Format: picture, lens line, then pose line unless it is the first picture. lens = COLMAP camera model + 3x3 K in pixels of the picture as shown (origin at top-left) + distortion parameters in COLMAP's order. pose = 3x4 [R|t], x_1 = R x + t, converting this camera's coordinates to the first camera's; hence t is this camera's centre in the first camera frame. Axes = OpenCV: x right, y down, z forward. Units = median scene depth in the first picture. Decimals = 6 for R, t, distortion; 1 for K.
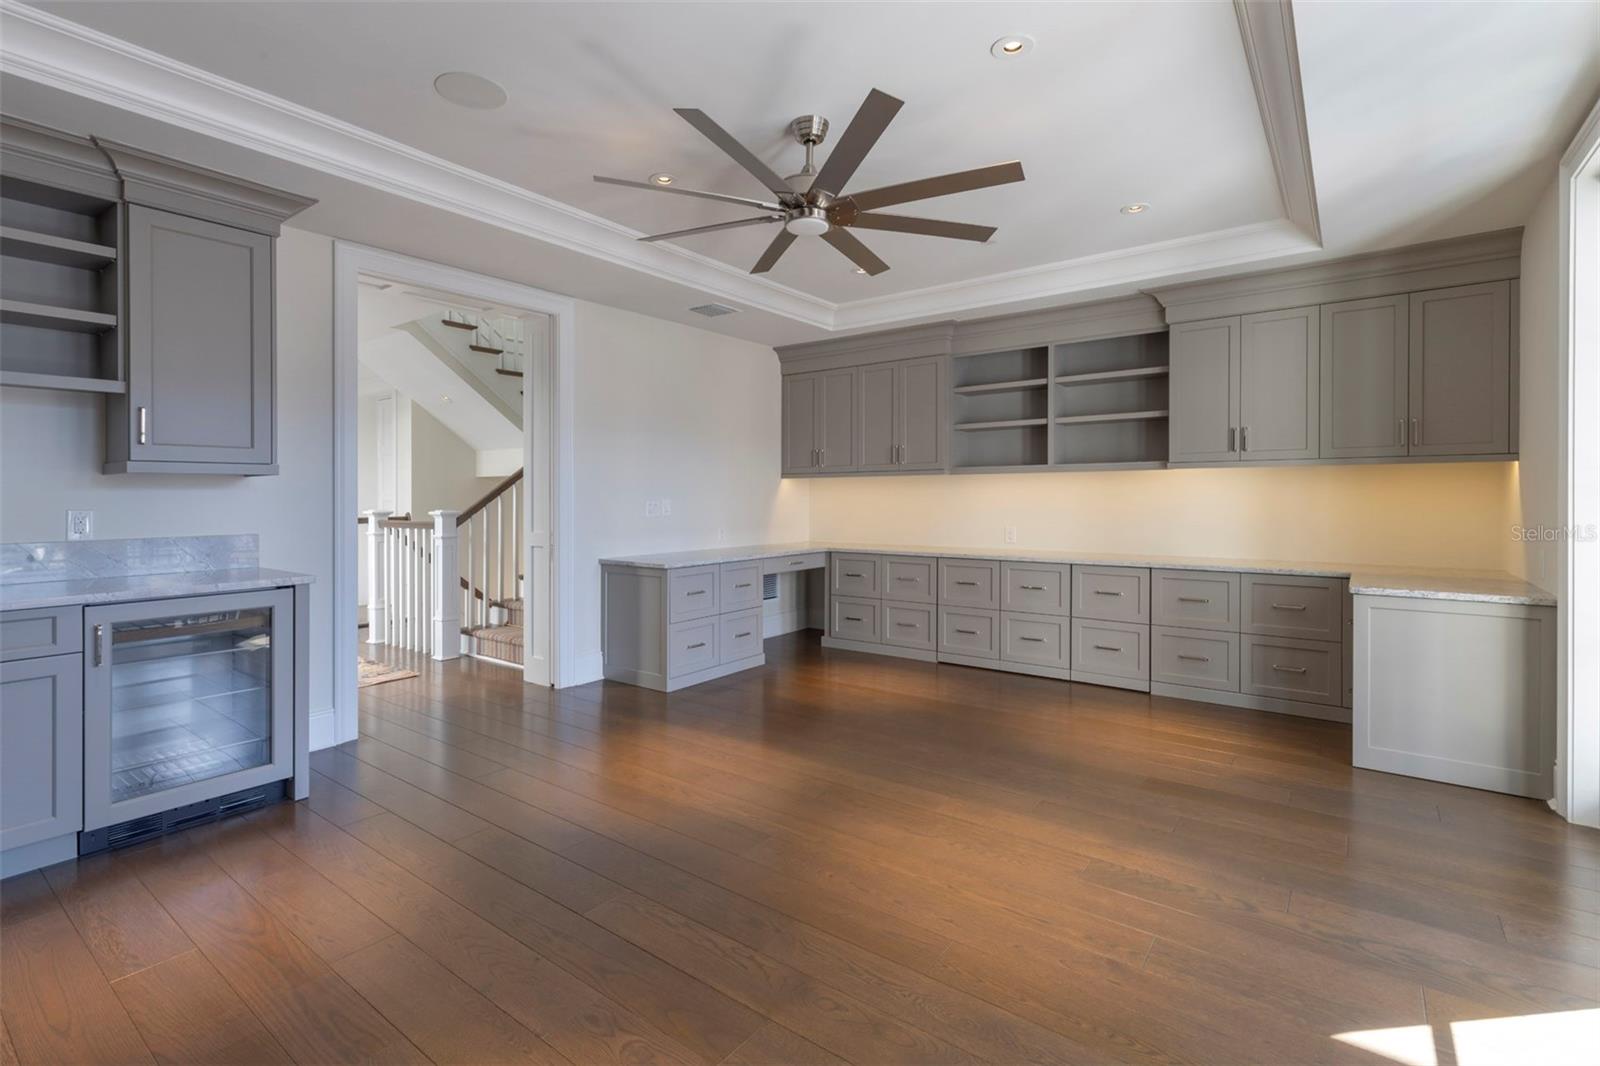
lens RADIAL K [[740.0, 0, 801.2], [0, 740.0, 497.0], [0, 0, 1]] dist [0.000966, 0.000288]
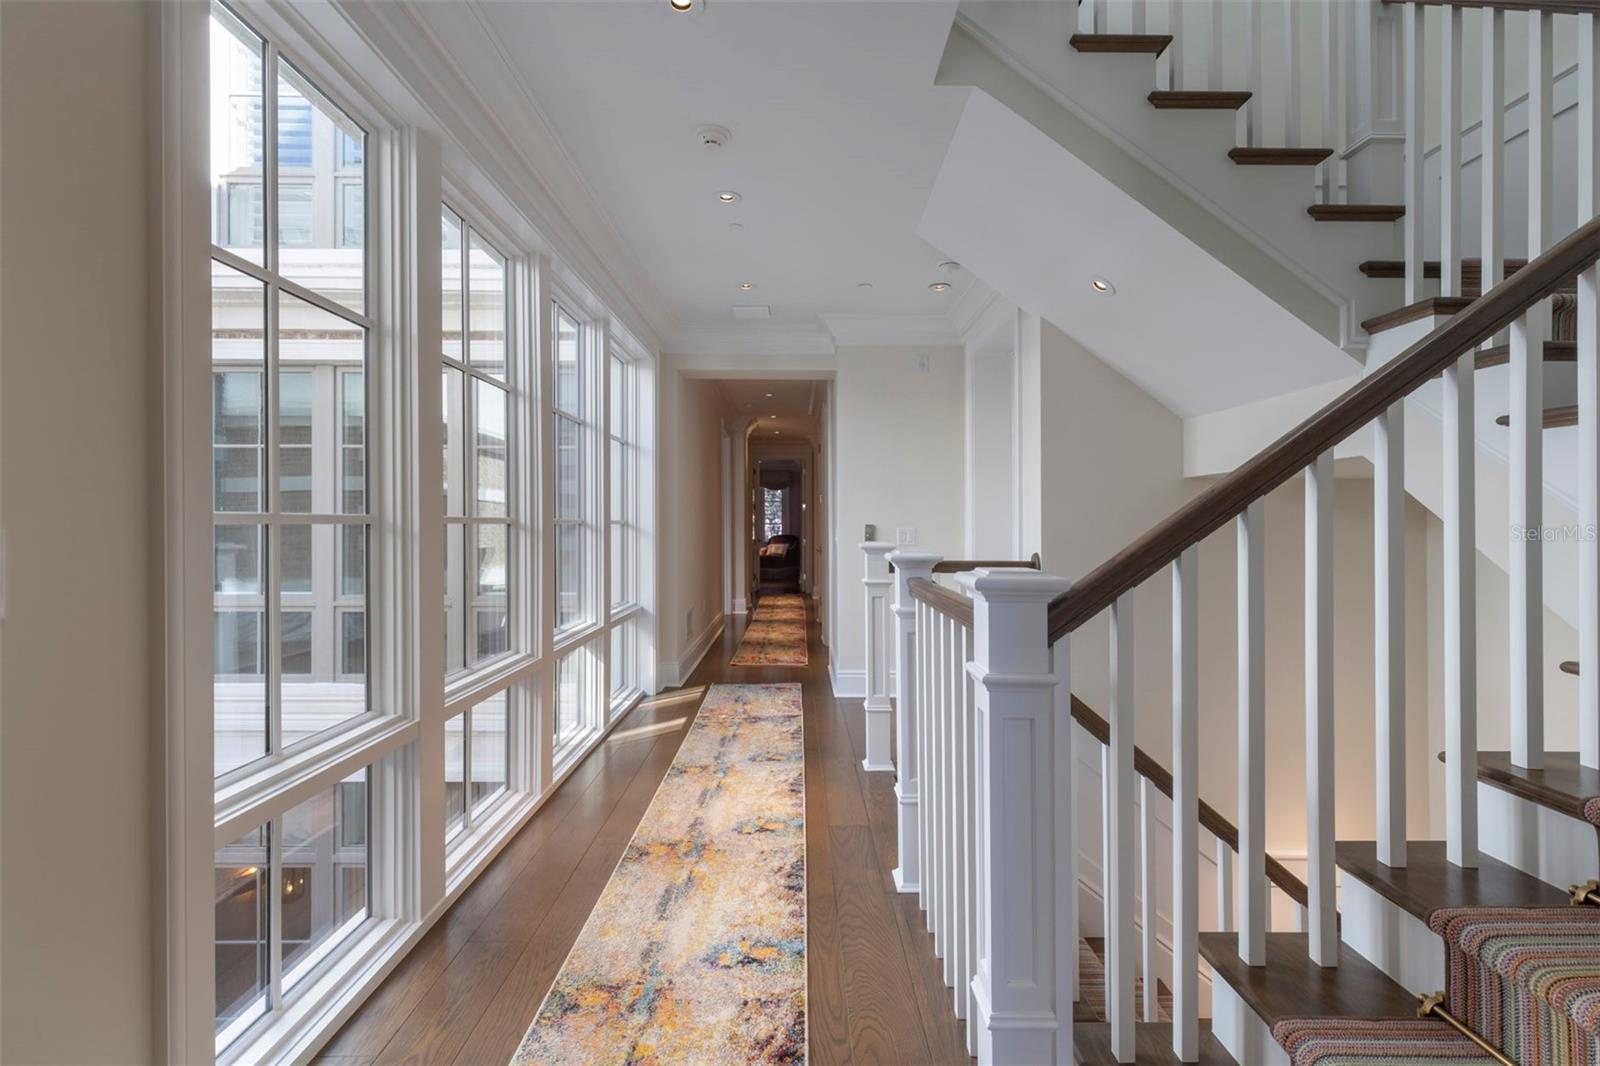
lens RADIAL K [[727.6, 0, 797.9], [0, 727.6, 524.3], [0, 0, 1]] dist [0.000073, 0.000002]
pose [[0.601333, 0.001528, -0.798997, -0.297149], [-0.002163, 0.999998, 0.000285, 0.002662], [0.798995, 0.001557, 0.601335, 0.721175]]
